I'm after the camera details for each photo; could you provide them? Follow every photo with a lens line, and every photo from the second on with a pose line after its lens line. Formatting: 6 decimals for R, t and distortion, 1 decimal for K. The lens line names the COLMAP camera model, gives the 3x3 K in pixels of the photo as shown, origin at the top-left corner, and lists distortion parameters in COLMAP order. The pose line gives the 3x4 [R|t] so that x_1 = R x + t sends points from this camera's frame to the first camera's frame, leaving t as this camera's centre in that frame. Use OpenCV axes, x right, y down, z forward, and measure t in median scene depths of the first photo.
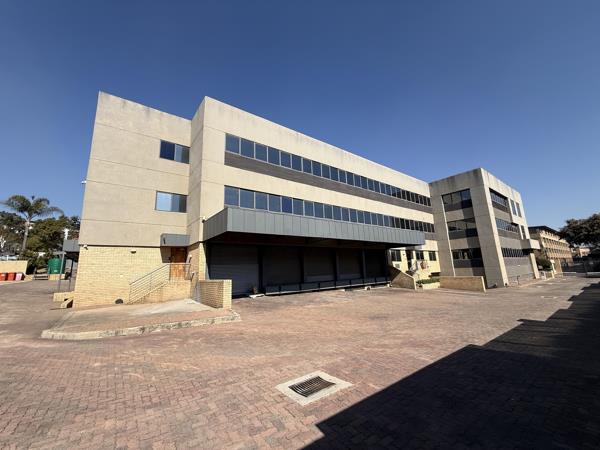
lens RADIAL K [[238.1, 0, 300.0], [0, 238.1, 225.0], [0, 0, 1]] dist [-0.000999, 0.000257]
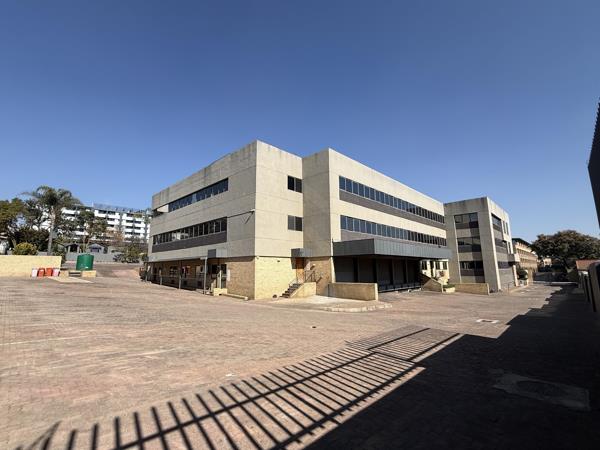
lens RADIAL K [[278.9, 0, 300.0], [0, 278.9, 225.0], [0, 0, 1]] dist [-0.000179, 0.000030]
pose [[0.987333, 0.054159, 0.149131, -0.433123], [-0.058368, 0.998007, 0.023989, -0.073348], [-0.147535, -0.032390, 0.988526, -0.316354]]
